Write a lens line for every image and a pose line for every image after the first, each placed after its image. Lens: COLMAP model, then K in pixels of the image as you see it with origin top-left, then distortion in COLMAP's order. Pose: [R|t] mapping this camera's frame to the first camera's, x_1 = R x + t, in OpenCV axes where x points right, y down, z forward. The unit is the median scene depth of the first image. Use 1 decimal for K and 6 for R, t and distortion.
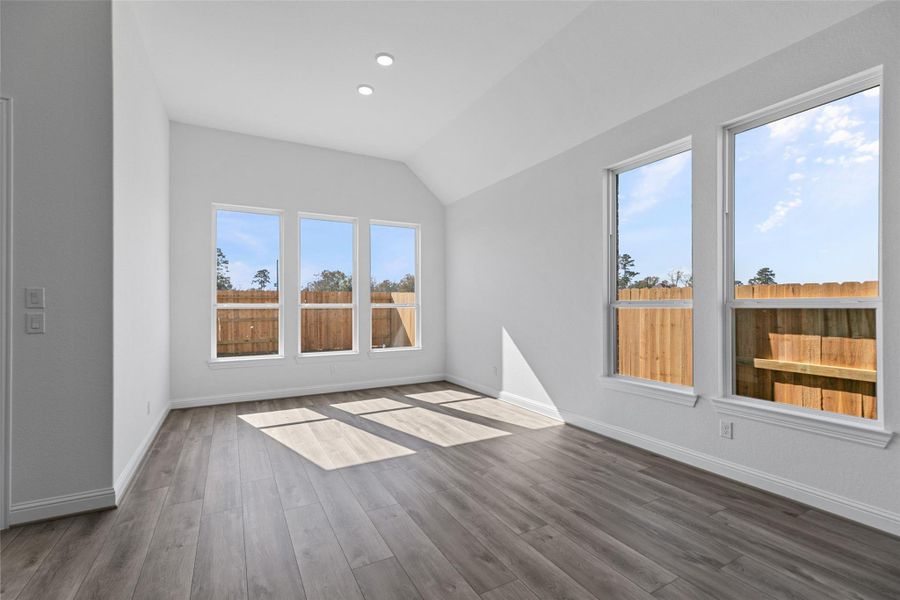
lens RADIAL K [[402.0, 0, 445.7], [0, 402.0, 301.2], [0, 0, 1]] dist [0.008609, -0.001952]
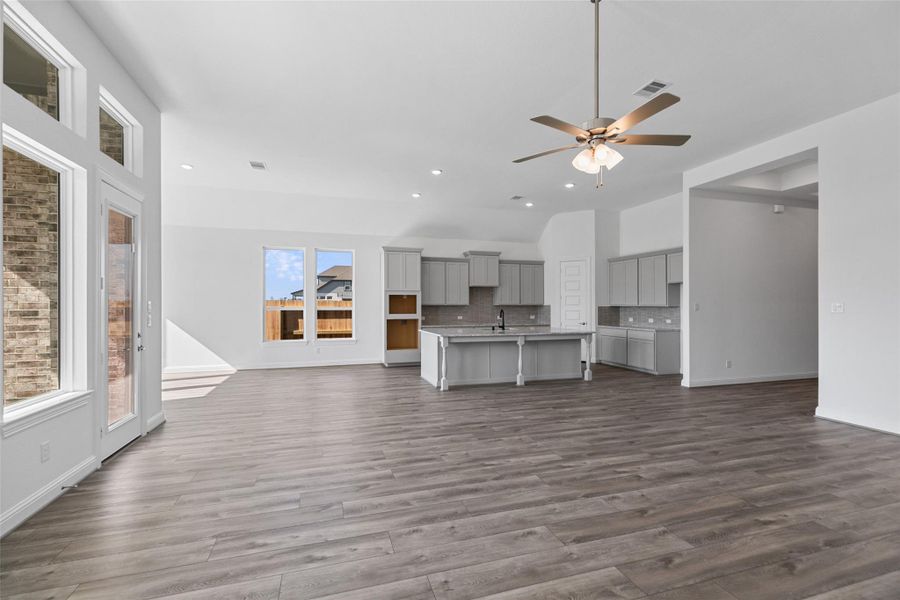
lens RADIAL K [[402.0, 0, 448.2], [0, 402.0, 306.0], [0, 0, 1]] dist [0.008609, -0.001952]
pose [[0.190779, 0.003497, 0.981627, -1.004573], [-0.009330, 0.999955, -0.001749, -0.007823], [-0.981589, -0.008825, 0.190803, -0.259850]]
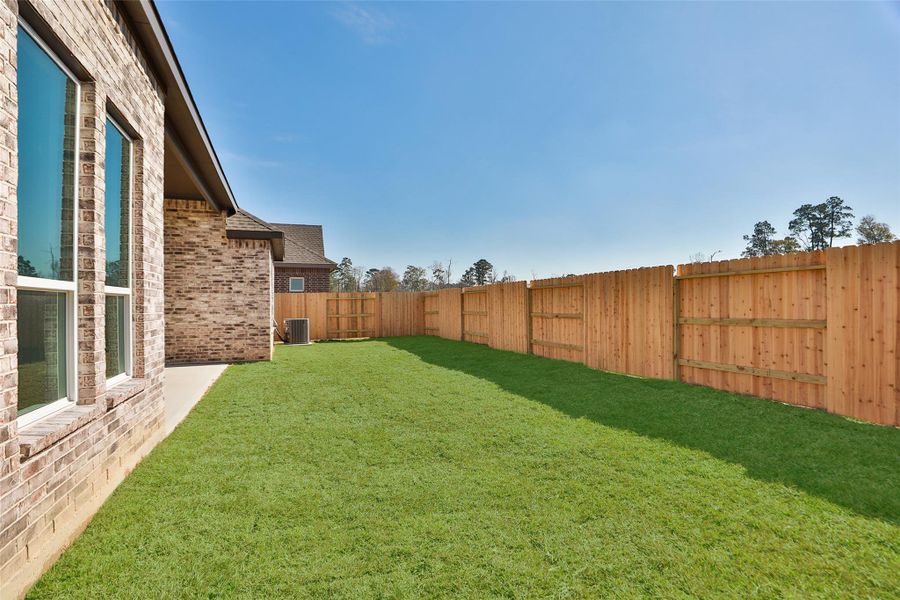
lens RADIAL K [[441.7, 0, 453.5], [0, 441.7, 303.3], [0, 0, 1]] dist [-0.034021, 0.002068]
pose [[-0.120496, 0.001881, -0.992712, 0.064415], [0.020117, 0.999797, -0.000547, 0.035437], [0.992510, -0.020037, -0.120509, 1.406856]]
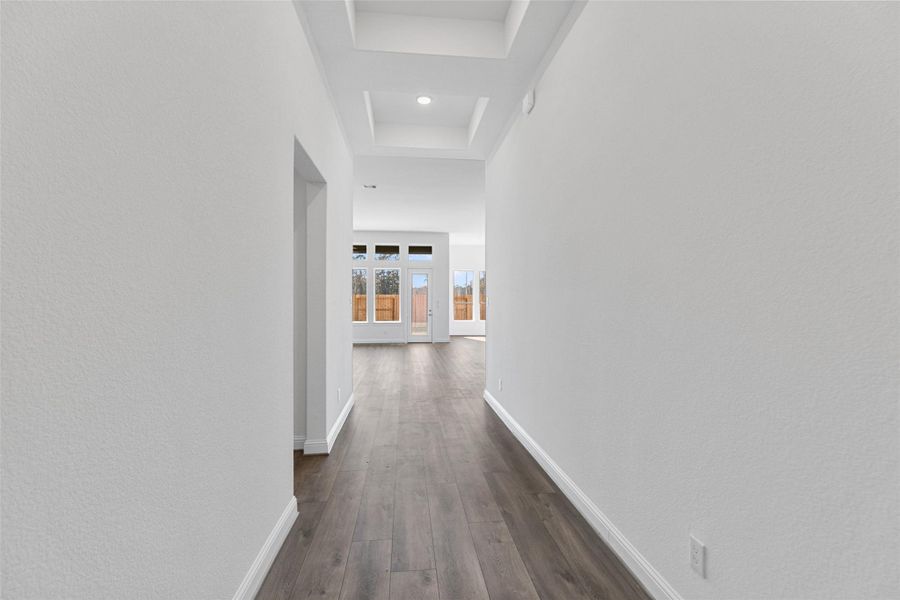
lens RADIAL K [[402.0, 0, 445.0], [0, 402.0, 303.1], [0, 0, 1]] dist [0.008609, -0.001952]
pose [[0.923290, 0.005547, -0.384063, 0.459798], [-0.000344, 0.999907, 0.013616, -0.024240], [0.384103, -0.012439, 0.923206, -1.581302]]
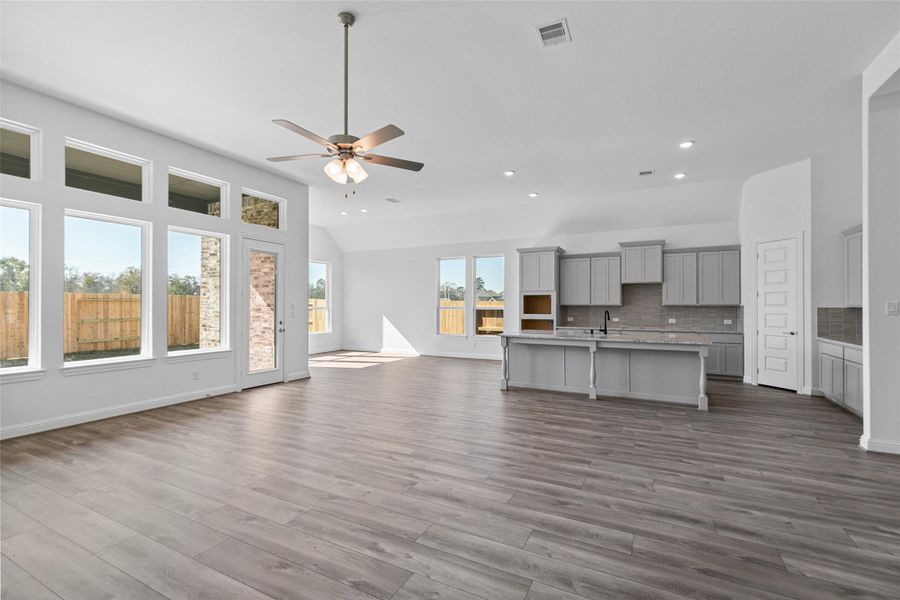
lens RADIAL K [[402.0, 0, 448.5], [0, 402.0, 301.5], [0, 0, 1]] dist [0.008609, -0.001952]
pose [[0.827492, 0.011585, 0.561357, -0.690254], [-0.009818, 0.999933, -0.006164, -0.013175], [-0.561391, -0.000410, 0.827551, -0.841476]]
